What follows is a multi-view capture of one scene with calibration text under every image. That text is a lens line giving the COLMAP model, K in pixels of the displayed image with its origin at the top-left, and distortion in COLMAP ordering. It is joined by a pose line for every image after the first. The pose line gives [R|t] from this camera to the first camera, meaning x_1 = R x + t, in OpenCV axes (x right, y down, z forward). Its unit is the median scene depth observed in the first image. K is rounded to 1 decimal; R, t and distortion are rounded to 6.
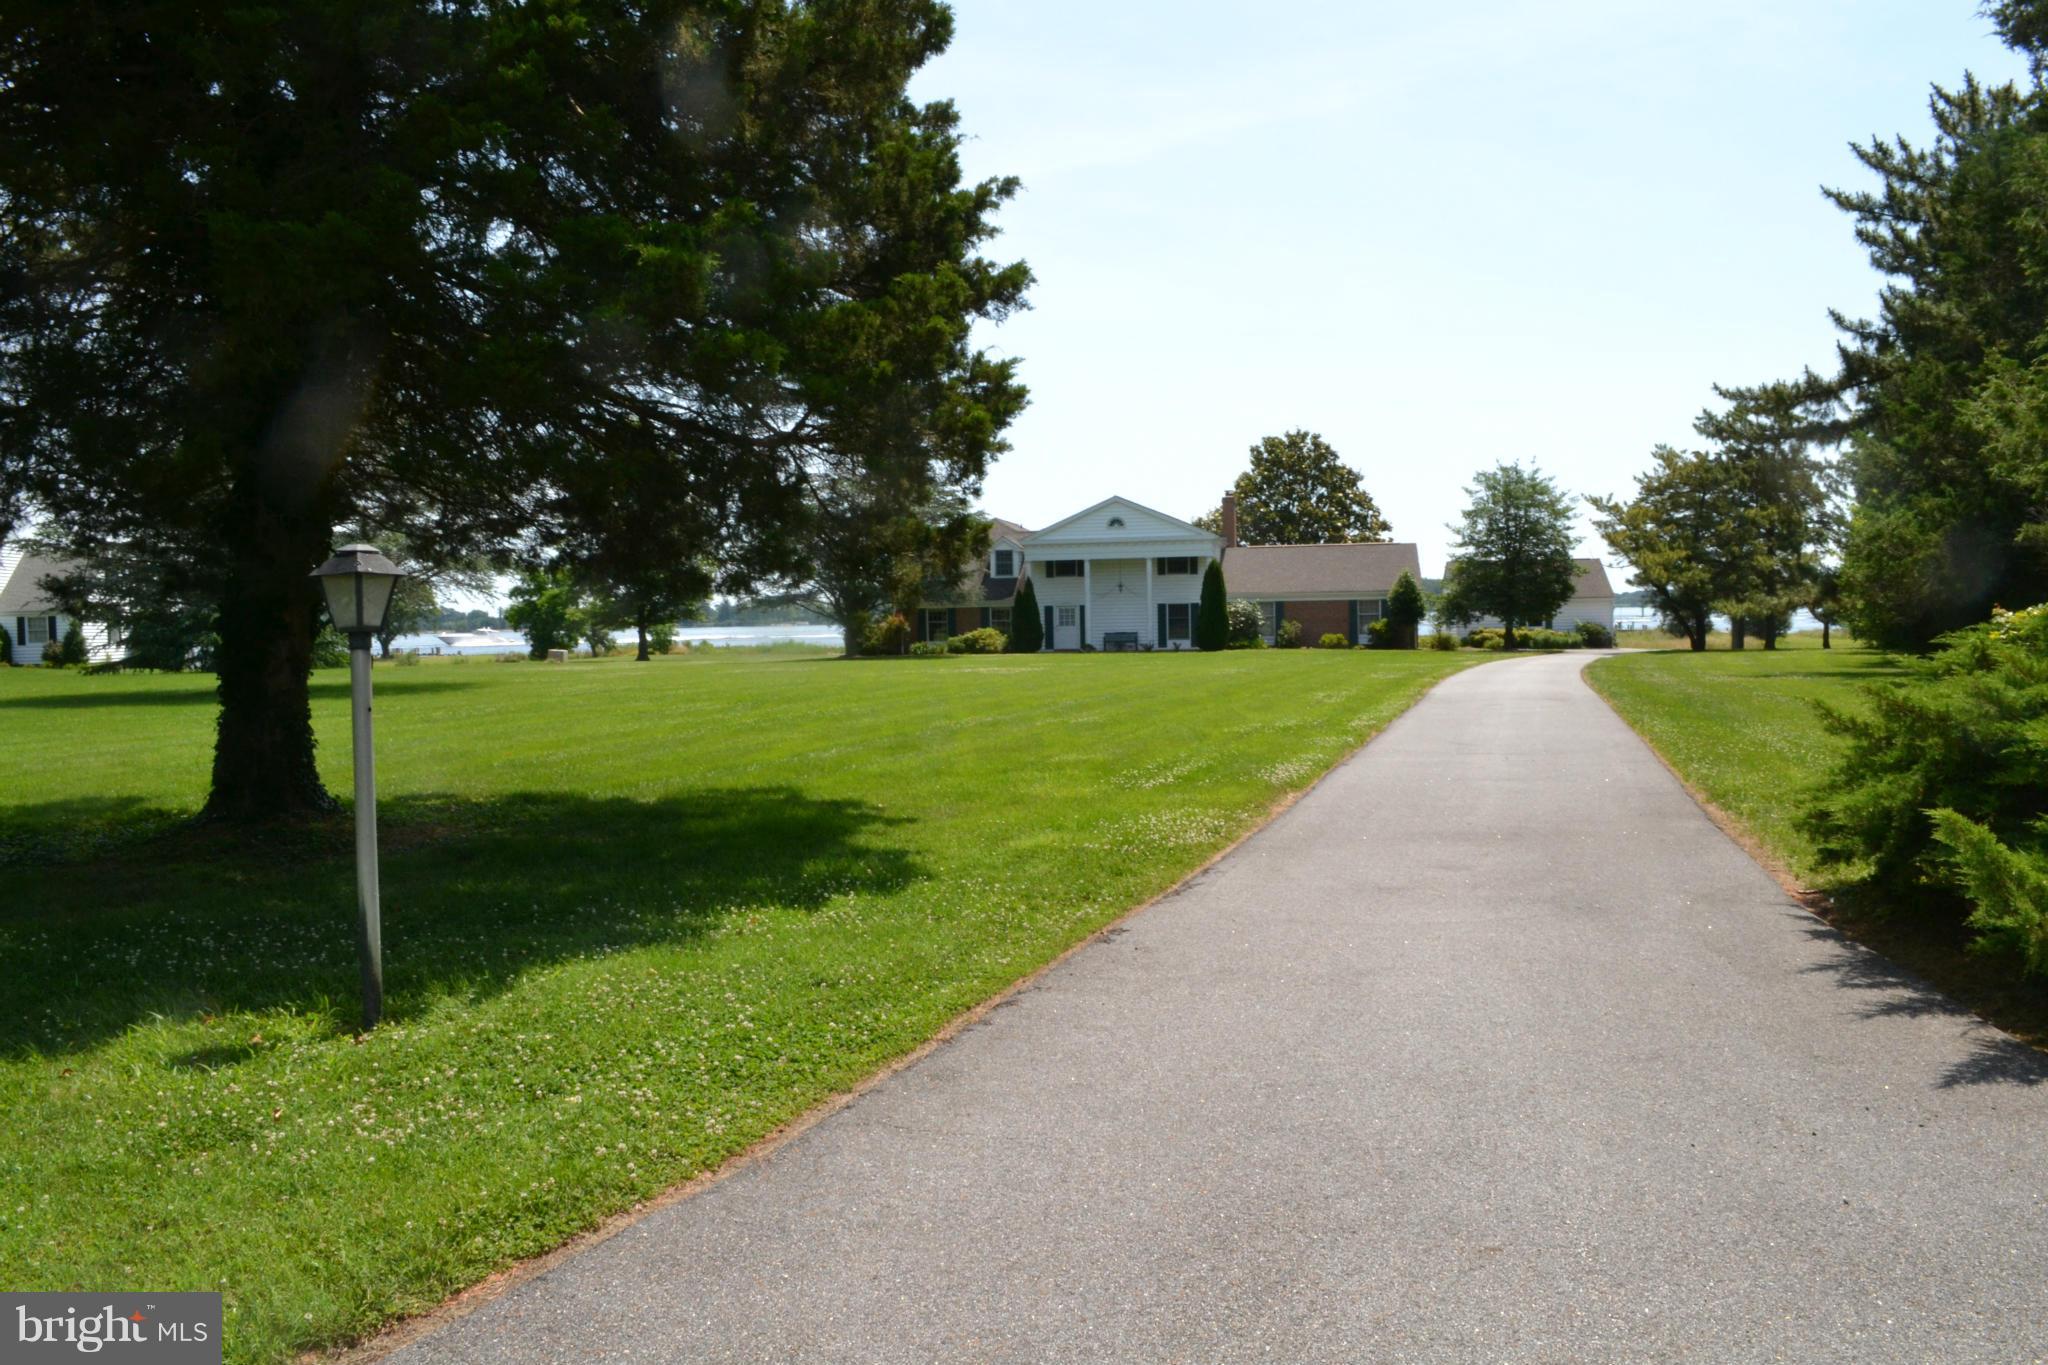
lens RADIAL K [[1626.7, 0, 1027.8], [0, 1626.7, 679.4], [0, 0, 1]] dist [-0.077134, -0.005365]
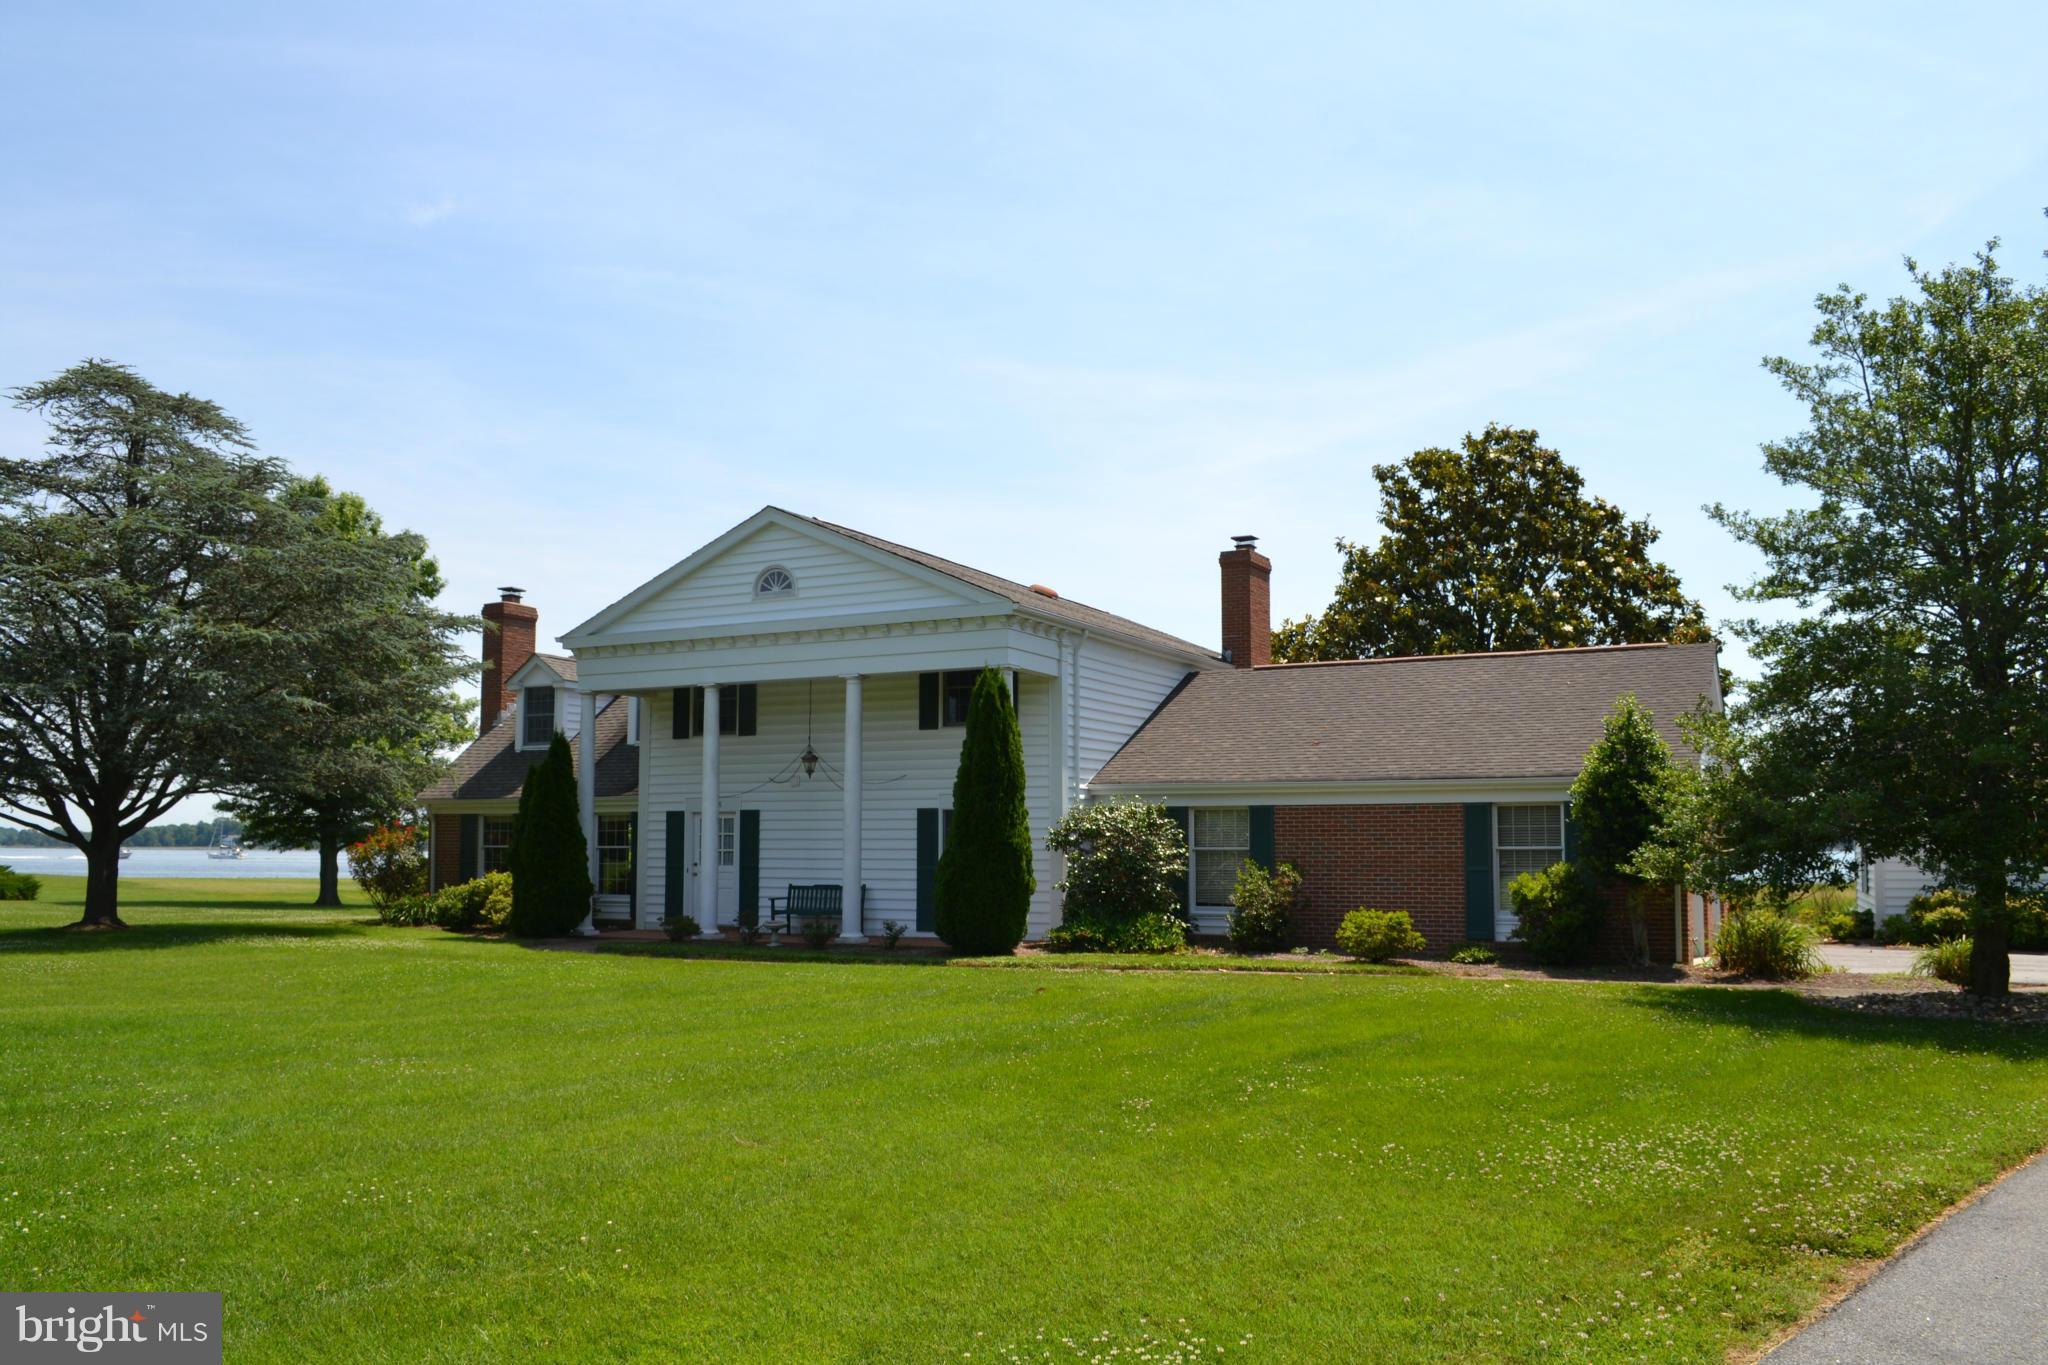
lens RADIAL K [[1626.7, 0, 1012.9], [0, 1626.7, 690.8], [0, 0, 1]] dist [-0.077134, -0.005365]
pose [[0.951594, -0.007821, -0.307257, 0.213962], [-0.033976, 0.990873, -0.130447, -0.026395], [0.305473, 0.134572, 0.942643, 0.672269]]
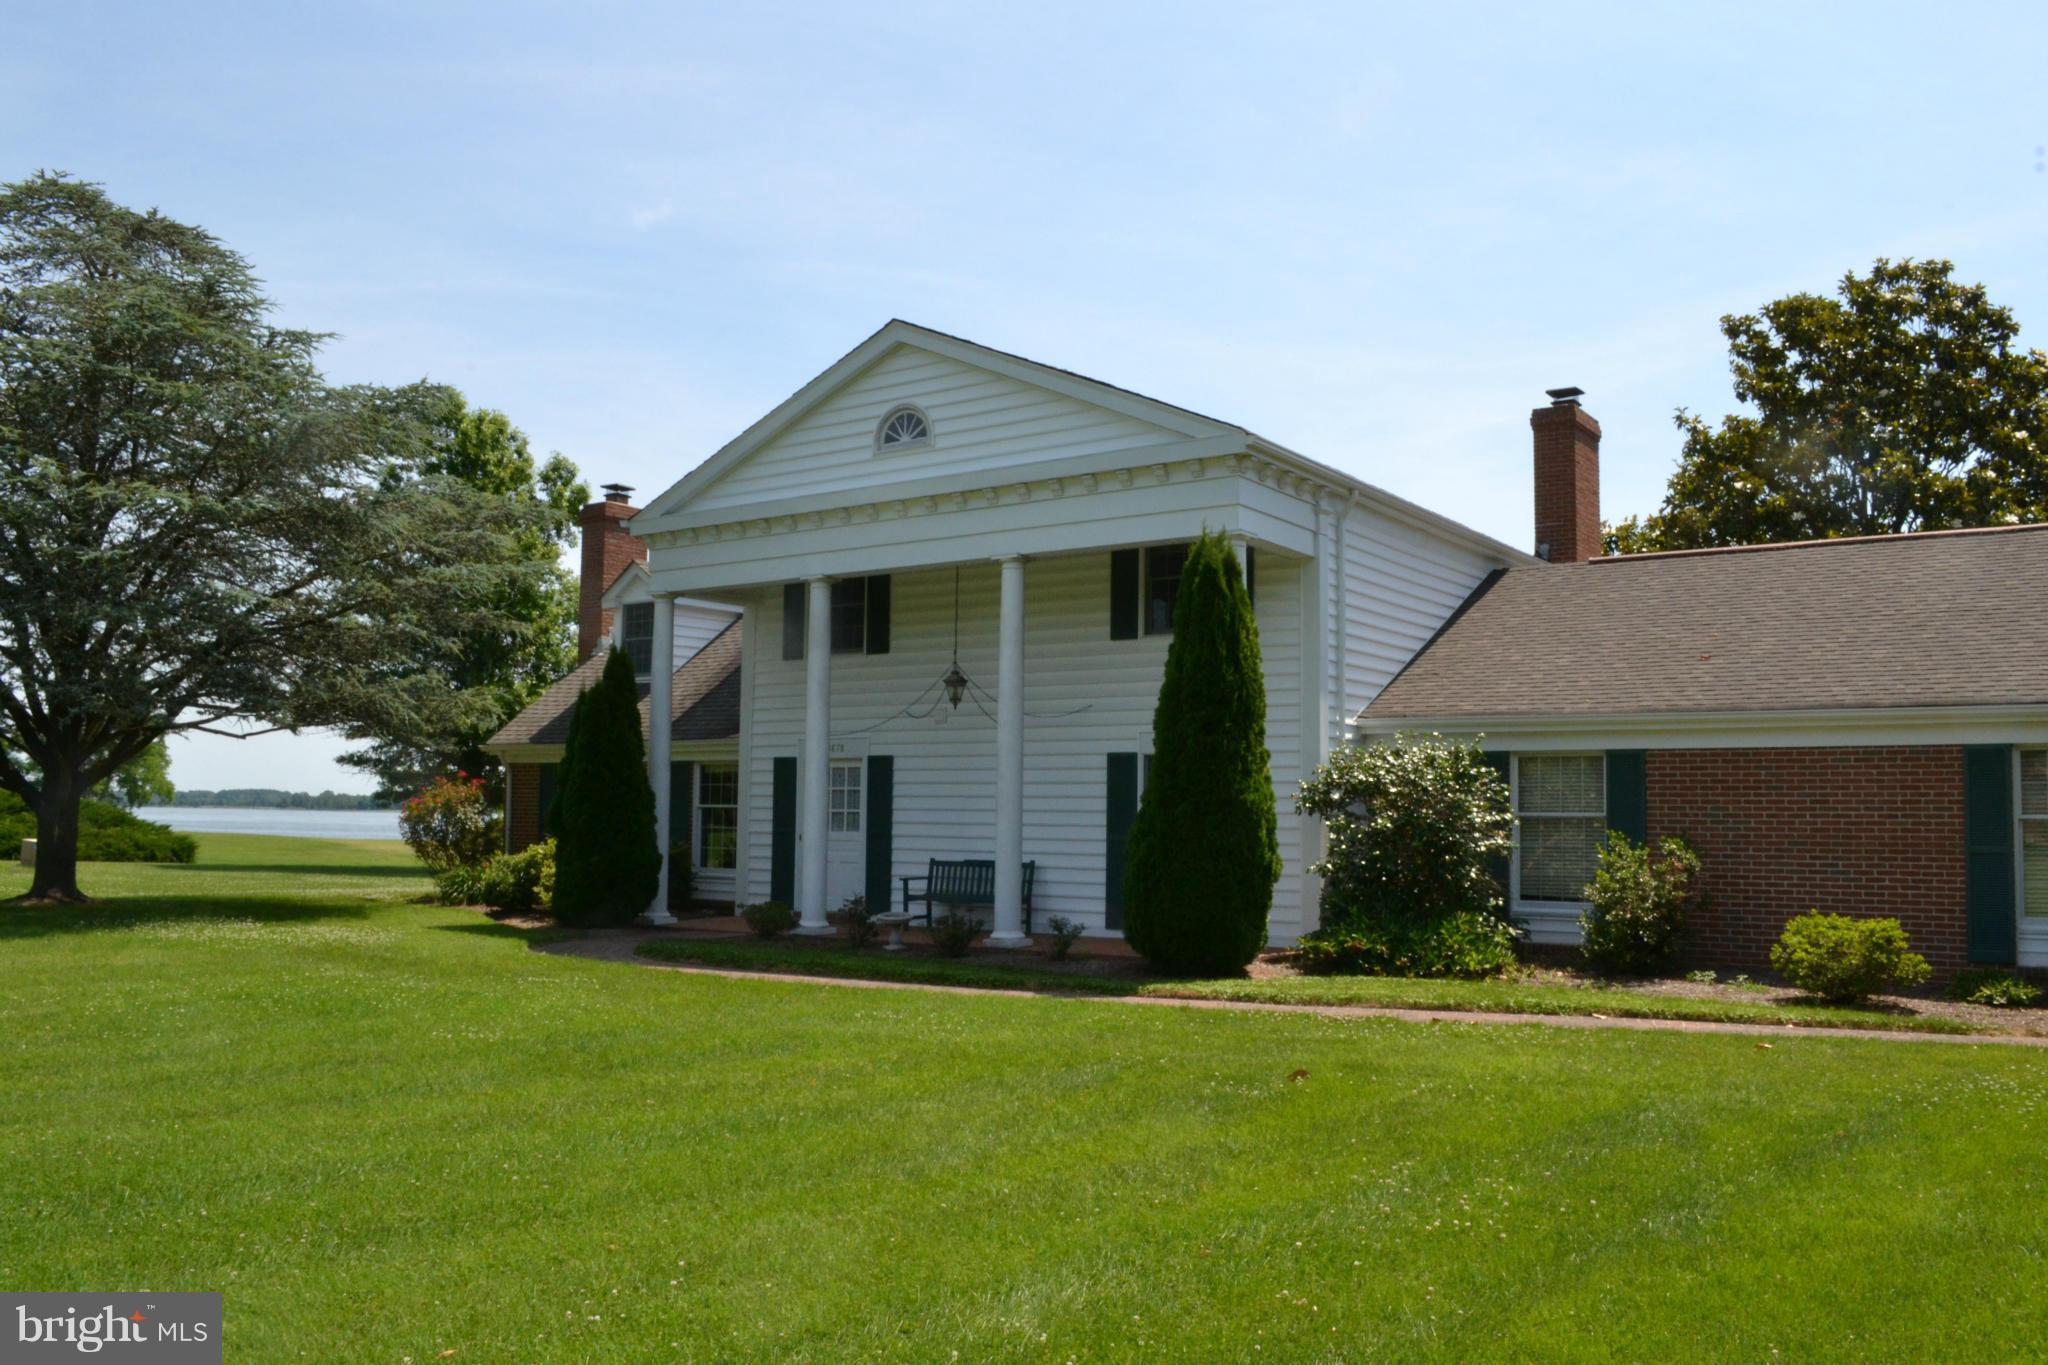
lens RADIAL K [[1626.7, 0, 1024.2], [0, 1626.7, 691.5], [0, 0, 1]] dist [-0.077134, -0.005365]
pose [[0.901592, -0.000057, -0.432588, 0.179266], [-0.051051, 0.992998, -0.106531, -0.028896], [0.429566, 0.118132, 0.895276, 0.779504]]
